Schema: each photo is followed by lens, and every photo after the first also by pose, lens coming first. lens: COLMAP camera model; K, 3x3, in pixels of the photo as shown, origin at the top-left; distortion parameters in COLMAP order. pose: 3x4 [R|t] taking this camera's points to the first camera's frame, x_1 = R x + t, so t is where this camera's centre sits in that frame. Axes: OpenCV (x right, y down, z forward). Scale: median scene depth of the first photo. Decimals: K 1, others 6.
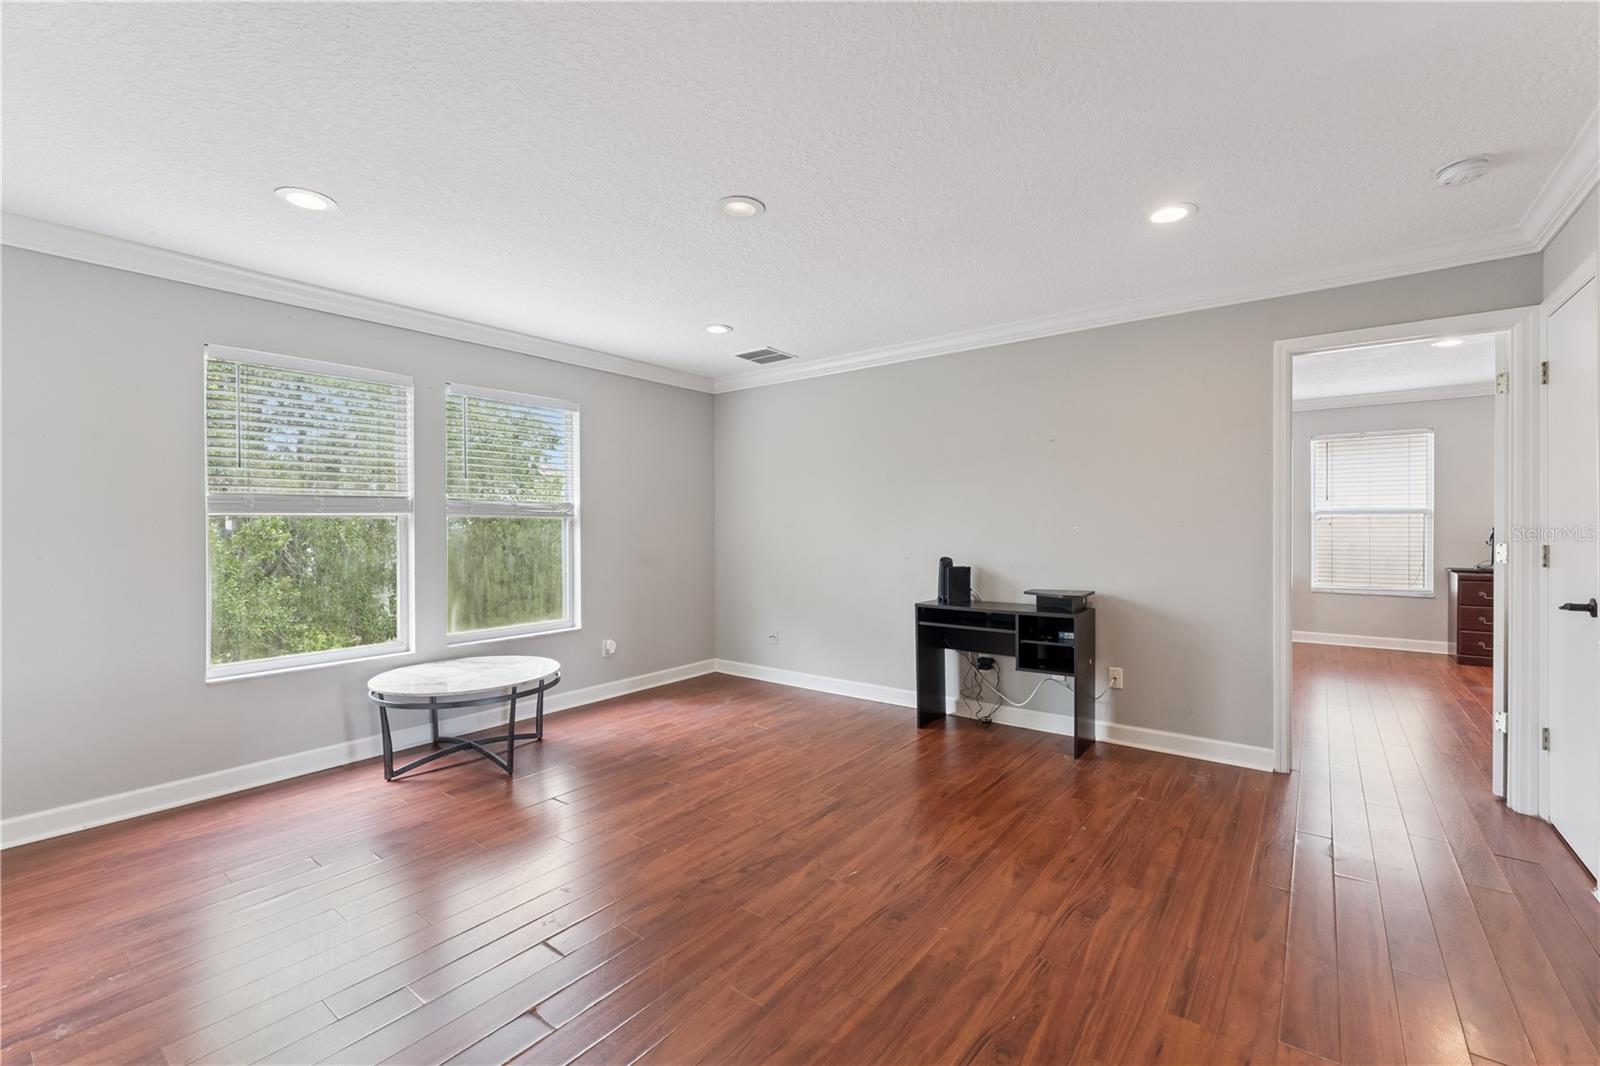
lens RADIAL K [[677.2, 0, 794.8], [0, 677.2, 527.5], [0, 0, 1]] dist [-0.003035, -0.000209]
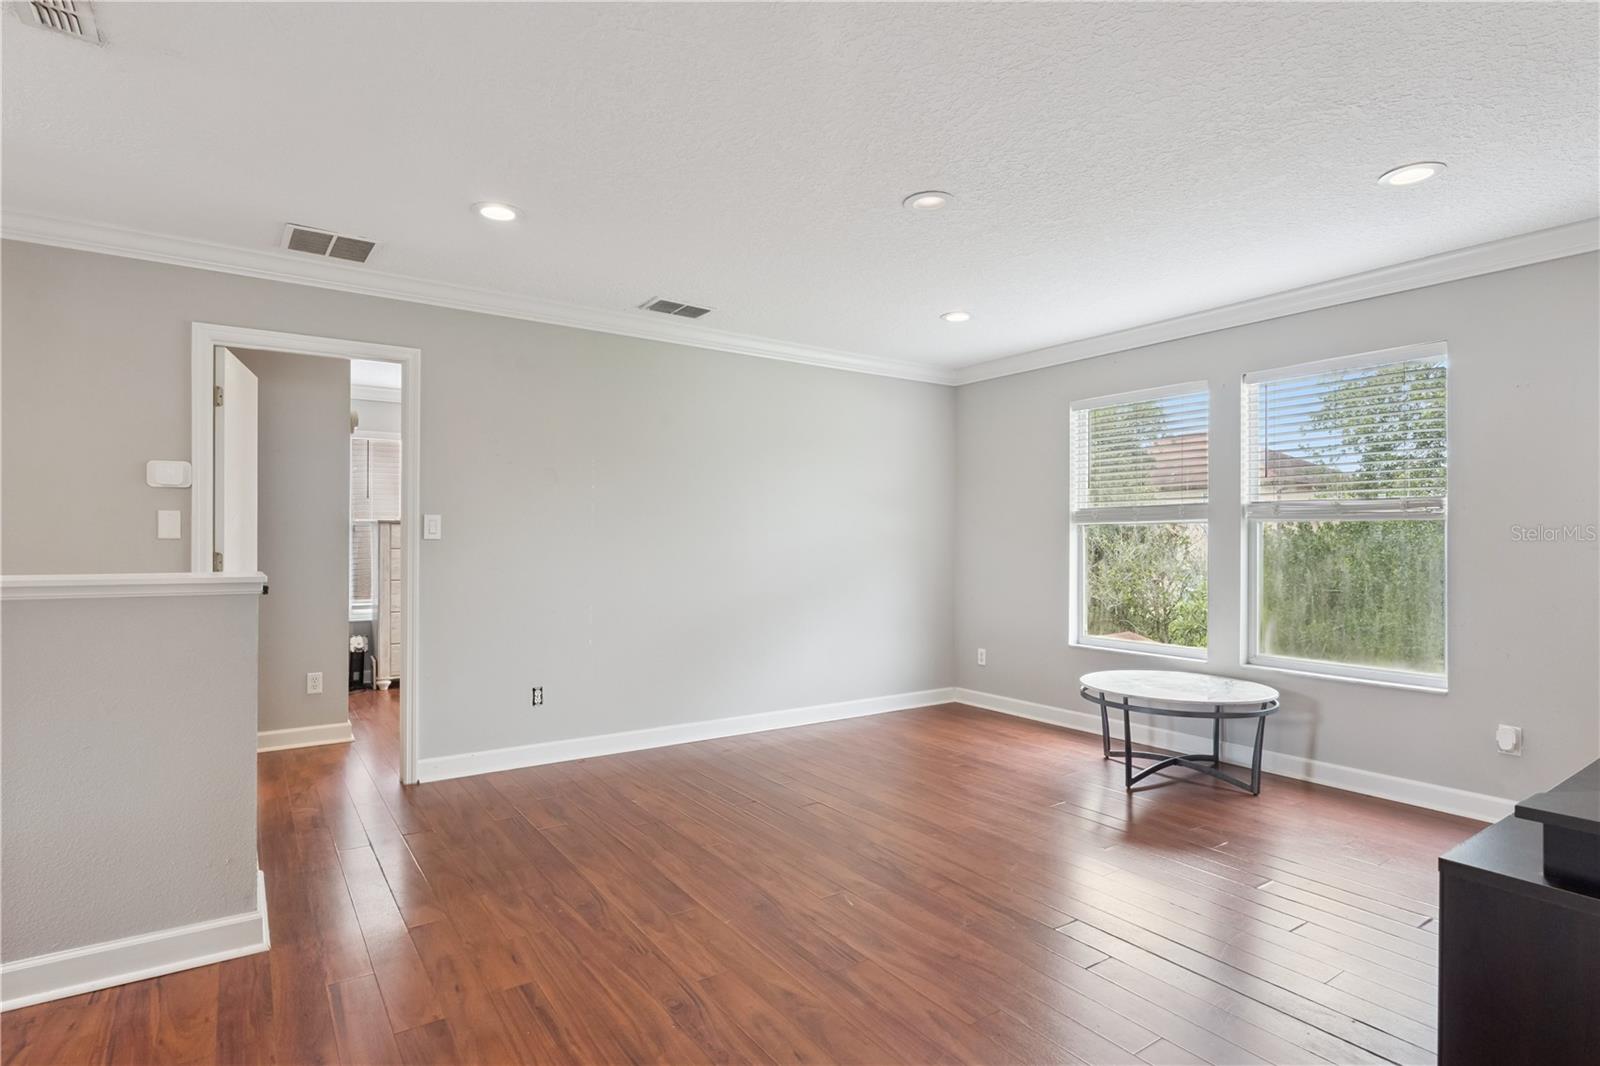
lens RADIAL K [[797.7, 0, 795.6], [0, 797.7, 537.8], [0, 0, 1]] dist [-0.006438, -0.000157]
pose [[-0.296244, 0.001895, -0.955110, 1.066771], [-0.006471, 0.999971, 0.003991, 0.006317], [0.955090, 0.007363, -0.296223, 1.157185]]
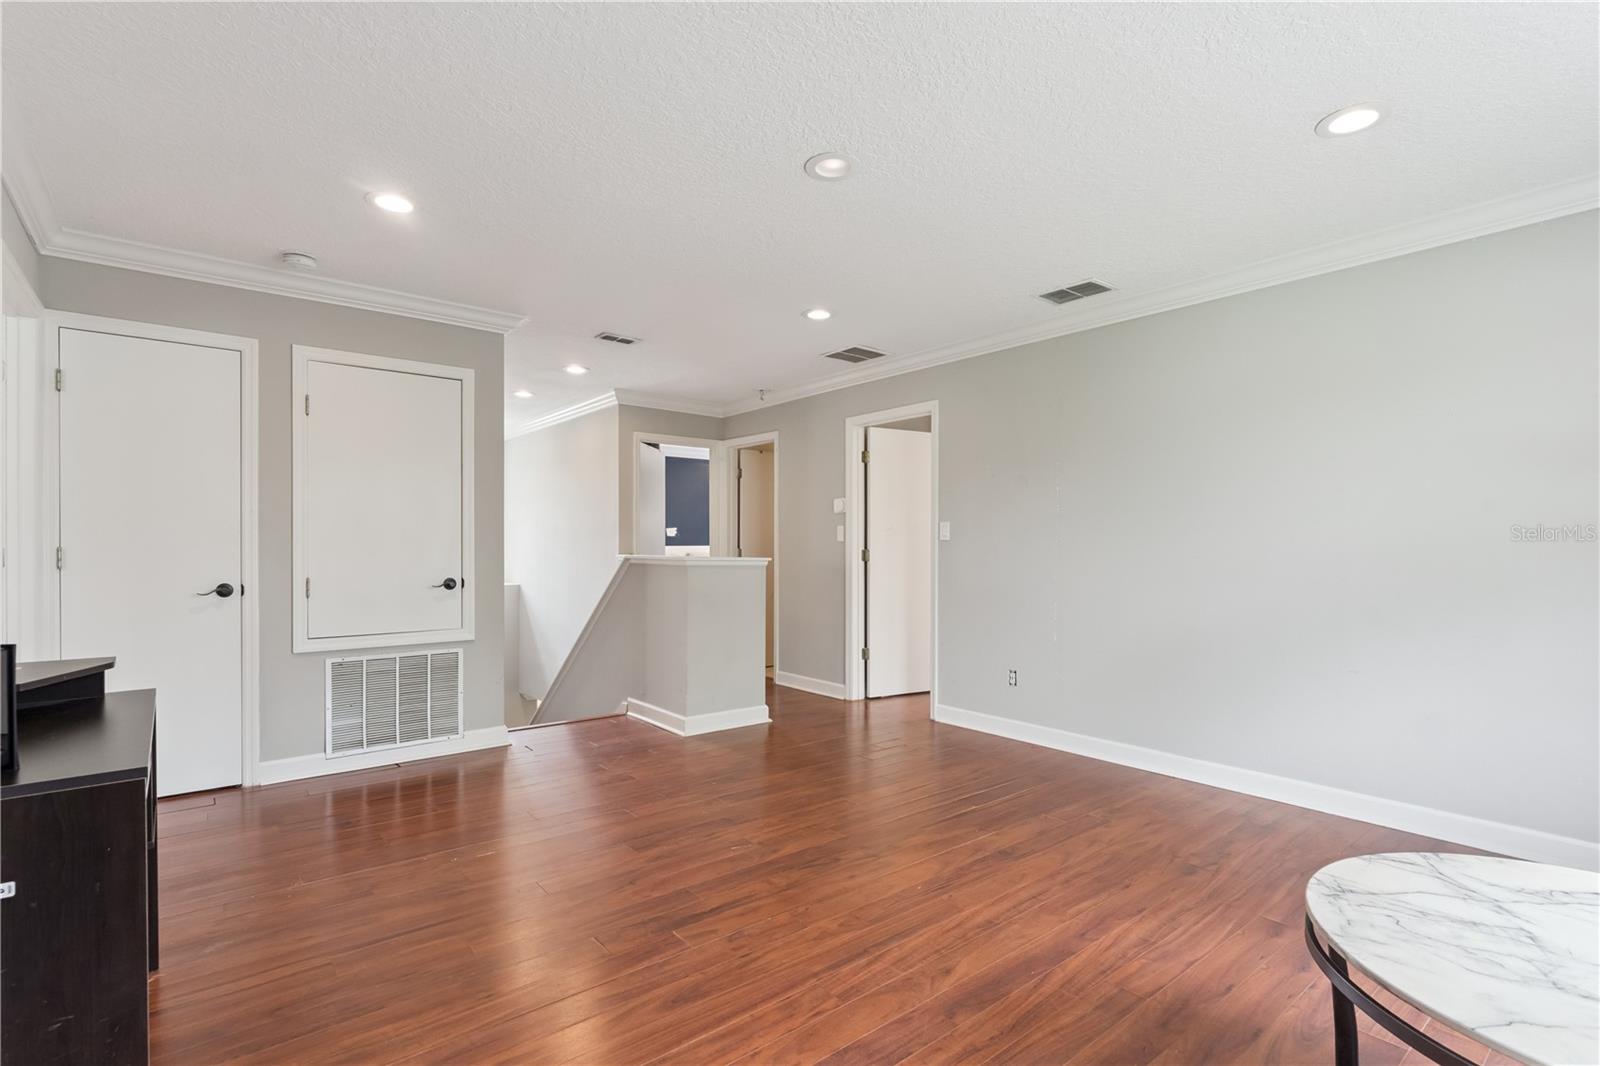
lens RADIAL K [[748.0, 0, 814.1], [0, 748.0, 545.6], [0, 0, 1]] dist [-0.004201, 0.000473]
pose [[-0.978298, 0.005716, 0.207124, -0.261323], [0.005587, 0.999984, -0.001208, 0.033358], [-0.207128, -0.000025, -0.978314, 1.975225]]
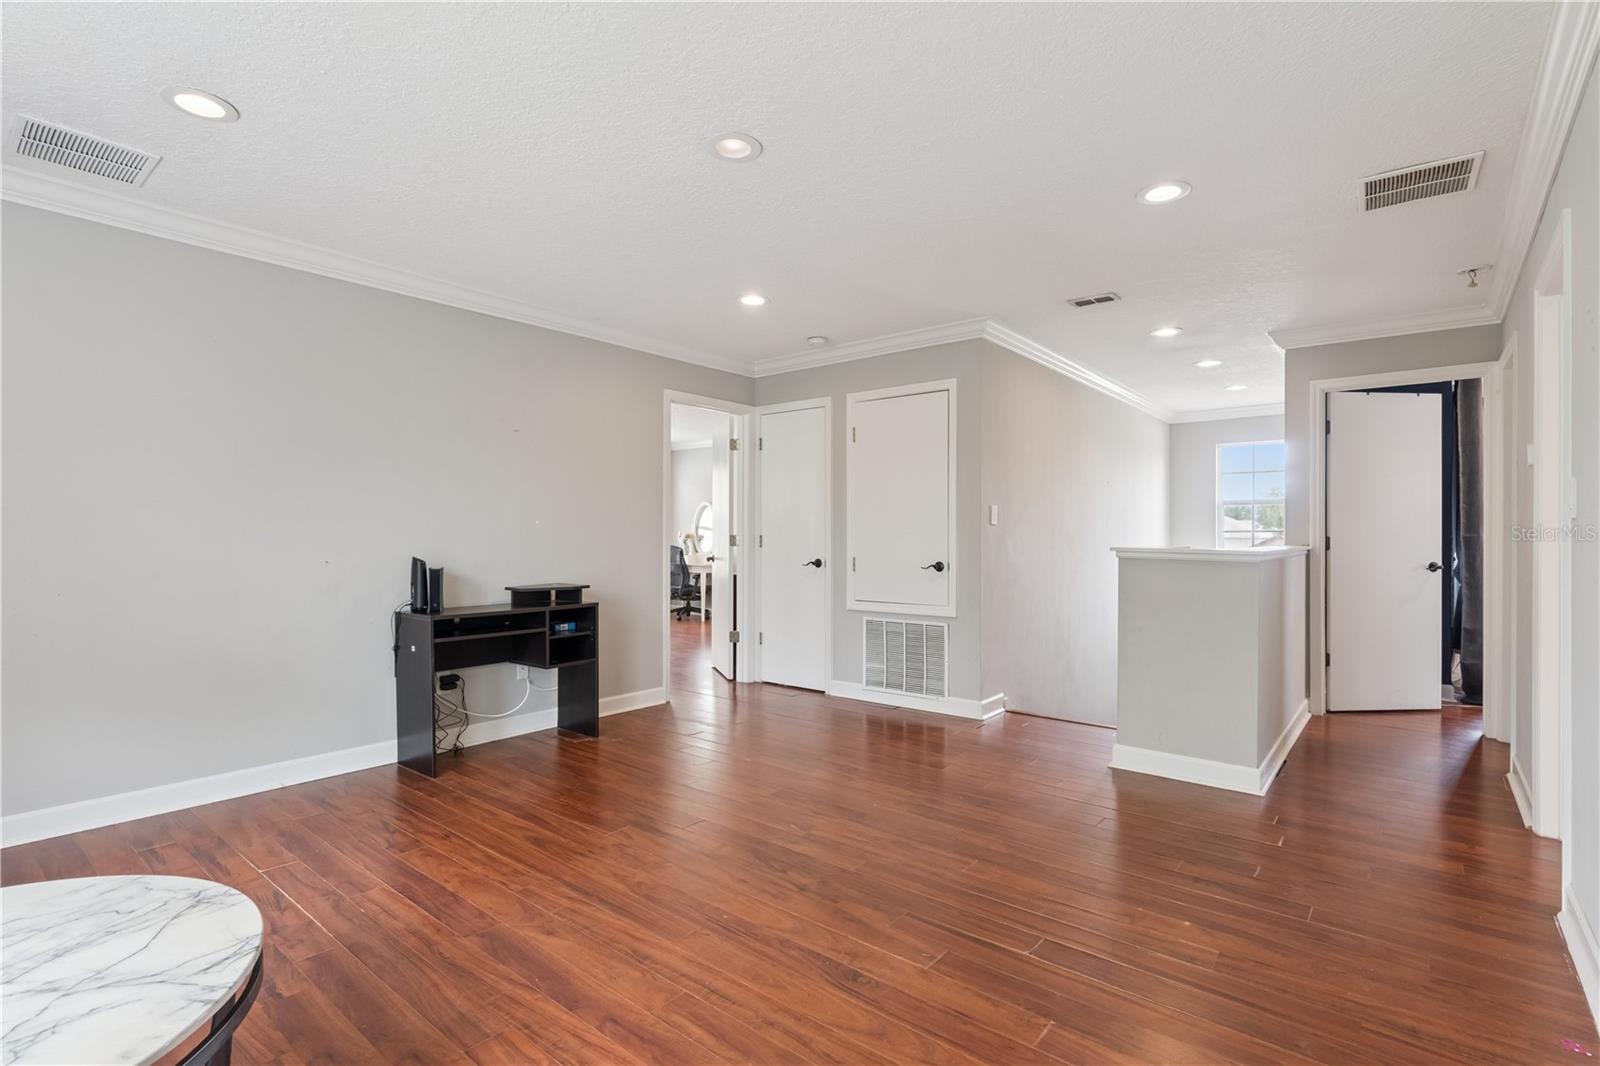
lens RADIAL K [[767.4, 0, 804.9], [0, 767.4, 532.2], [0, 0, 1]] dist [-0.002062, 0.000076]
pose [[0.013084, 0.011376, 0.999850, -1.078082], [0.000195, 0.999935, -0.011379, 0.044334], [-0.999914, 0.000344, 0.013081, 0.895425]]
